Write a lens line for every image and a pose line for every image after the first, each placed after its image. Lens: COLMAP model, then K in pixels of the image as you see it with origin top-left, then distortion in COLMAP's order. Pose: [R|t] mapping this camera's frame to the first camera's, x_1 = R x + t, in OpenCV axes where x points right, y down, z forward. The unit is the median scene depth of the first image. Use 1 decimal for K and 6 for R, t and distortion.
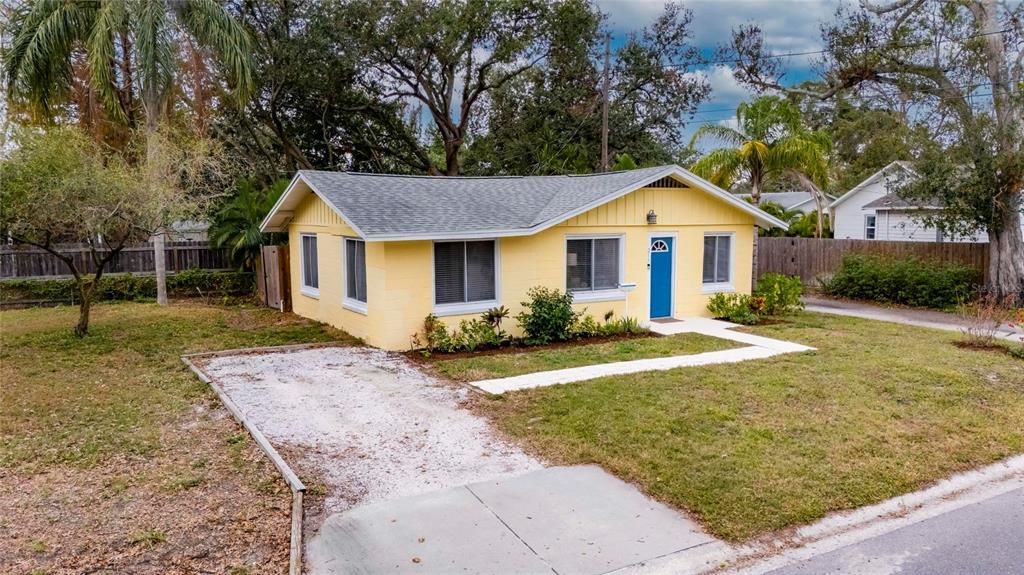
lens RADIAL K [[739.5, 0, 528.0], [0, 739.5, 288.7], [0, 0, 1]] dist [0.009173, 0.001897]
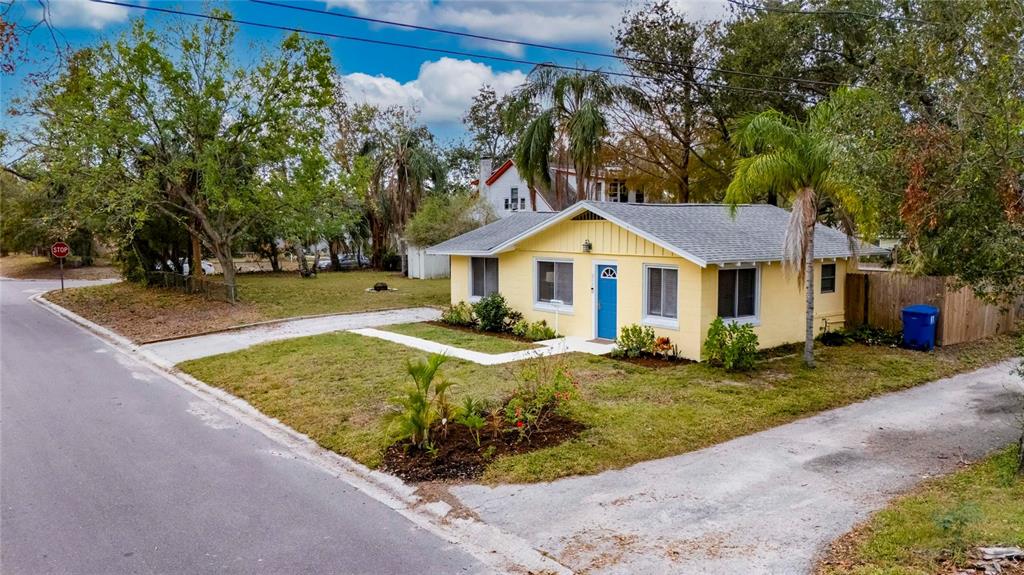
lens RADIAL K [[773.2, 0, 512.0], [0, 773.2, 287.5], [0, 0, 1]] dist [0.031720, 0.002183]
pose [[0.127177, 0.086841, -0.988071, 1.339005], [-0.101850, 0.992038, 0.074081, -0.110984], [0.986637, 0.091213, 0.135009, 0.743343]]
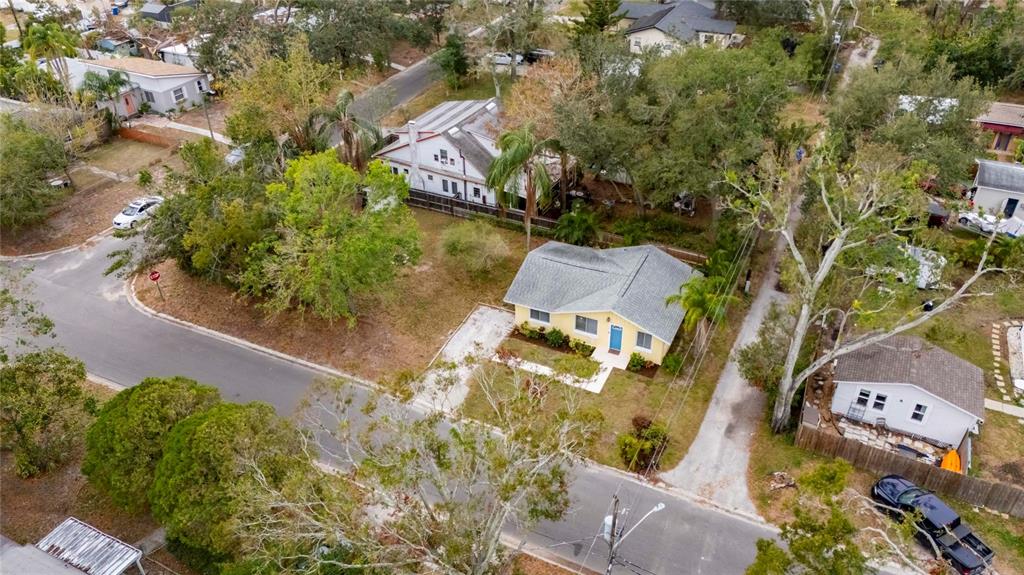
lens RADIAL K [[764.4, 0, 512.0], [0, 764.4, 287.5], [0, 0, 1]] dist [0.022650, -0.003327]
pose [[0.542540, 0.472769, -0.694363, 1.861756], [-0.071066, 0.849462, 0.522843, -1.630962], [0.837019, -0.234318, 0.494464, -0.634238]]
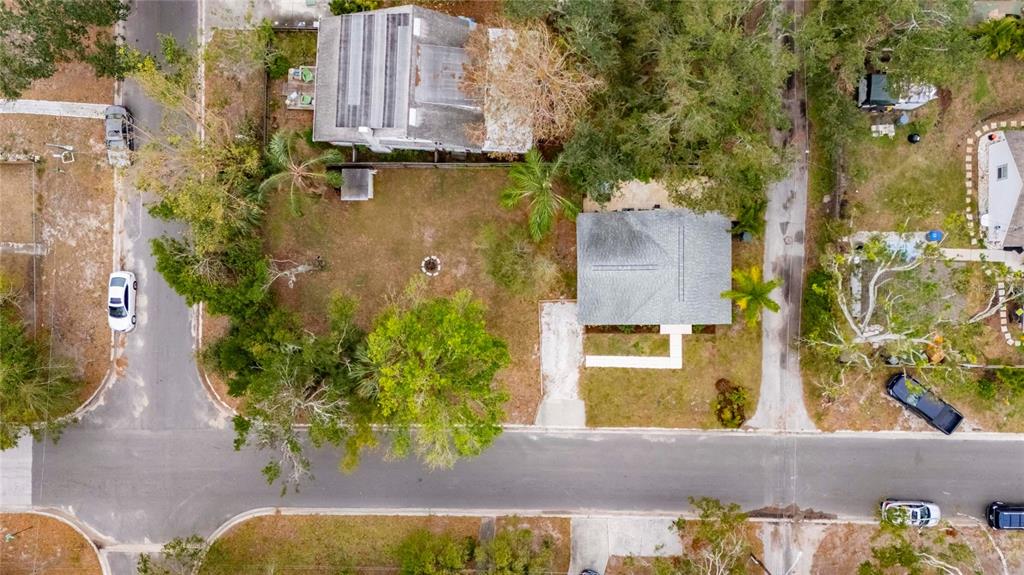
lens RADIAL K [[773.2, 0, 512.0], [0, 773.2, 287.5], [0, 0, 1]] dist [0.031720, 0.002183]
pose [[0.853562, 0.520269, -0.027432, -0.405185], [-0.020040, 0.085402, 0.996145, -3.410485], [0.520606, -0.849722, 0.083322, 0.484876]]
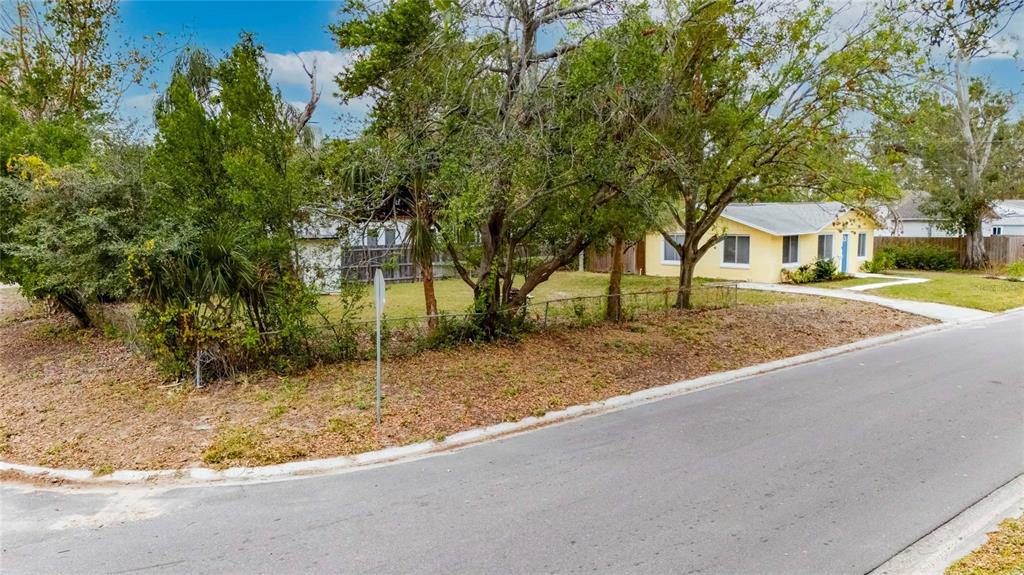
lens RADIAL K [[773.2, 0, 512.0], [0, 773.2, 287.5], [0, 0, 1]] dist [0.031720, 0.002183]
pose [[0.980732, -0.013799, 0.194869, -1.207684], [0.015870, 0.999833, -0.009072, 0.089983], [-0.194711, 0.011989, 0.980787, -1.003165]]
